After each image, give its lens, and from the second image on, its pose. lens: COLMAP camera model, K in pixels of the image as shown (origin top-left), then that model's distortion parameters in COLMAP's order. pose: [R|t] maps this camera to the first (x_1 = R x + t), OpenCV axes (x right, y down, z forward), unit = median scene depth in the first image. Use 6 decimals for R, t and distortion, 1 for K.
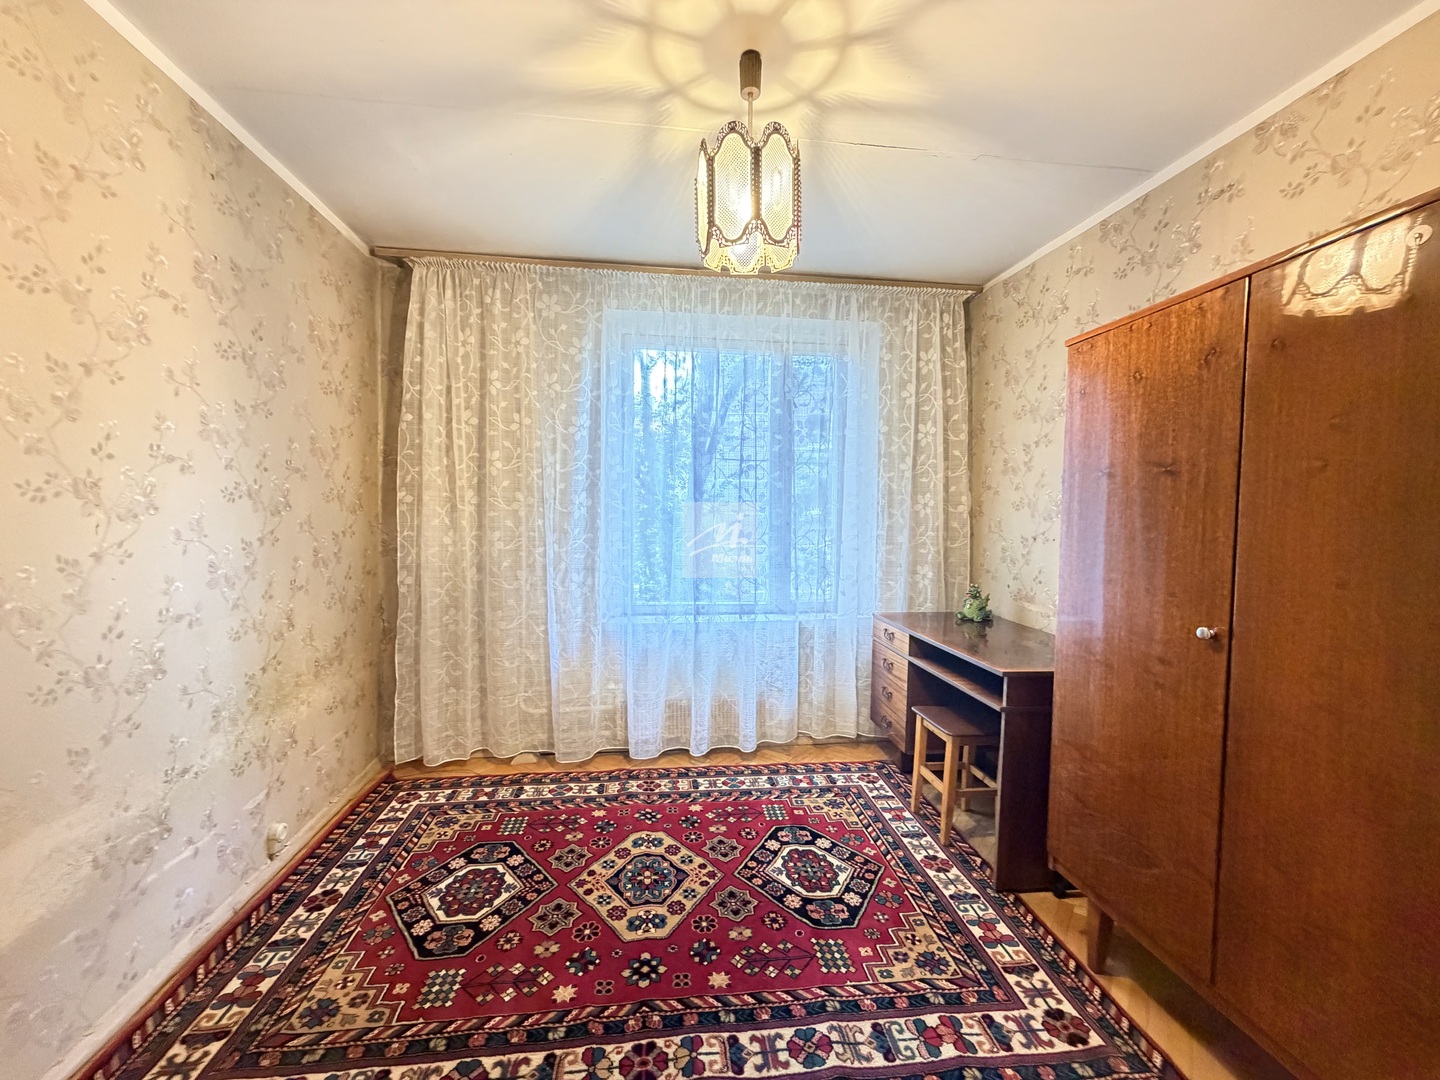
lens RADIAL K [[573.3, 0, 716.5], [0, 573.3, 539.3], [0, 0, 1]] dist [-0.000901, 0.000399]
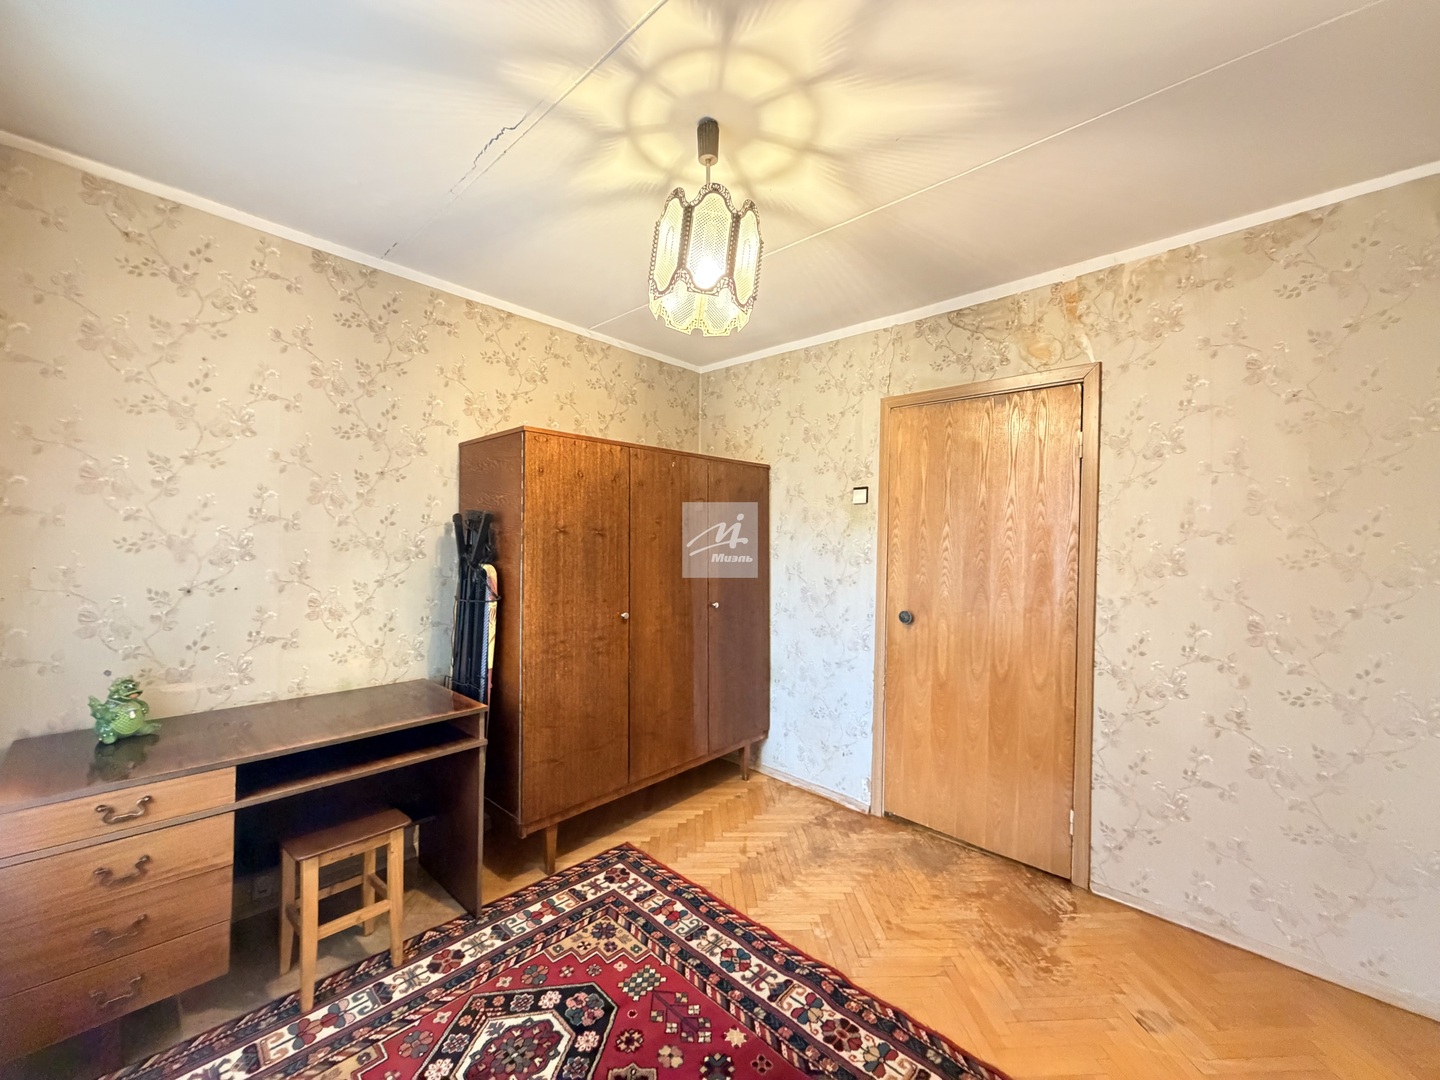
lens RADIAL K [[573.3, 0, 718.4], [0, 573.3, 539.7], [0, 0, 1]] dist [-0.000901, 0.000399]
pose [[-0.642795, -0.016571, 0.765859, -0.551358], [0.017567, 0.999184, 0.036364, -0.104191], [-0.765837, 0.036828, -0.641980, 1.235646]]
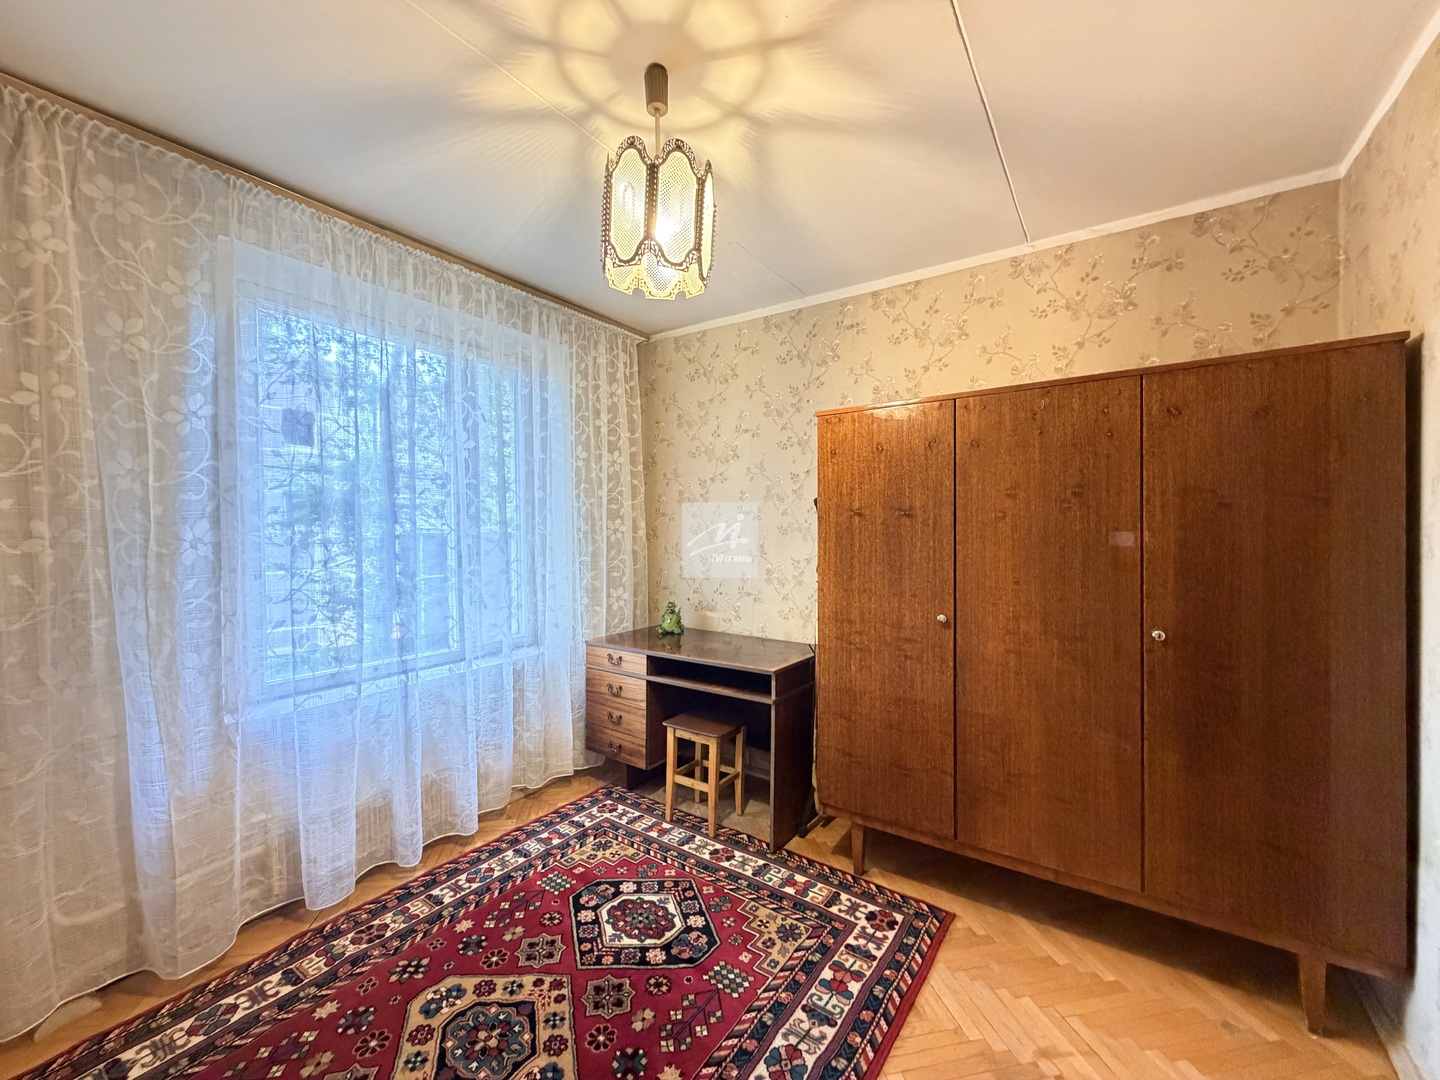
lens RADIAL K [[573.3, 0, 716.6], [0, 573.3, 539.2], [0, 0, 1]] dist [-0.000901, 0.000399]
pose [[0.668306, -0.028478, 0.743341, -0.442804], [0.046494, 0.998912, -0.003531, -0.046839], [-0.742432, 0.036921, 0.668903, 0.239736]]
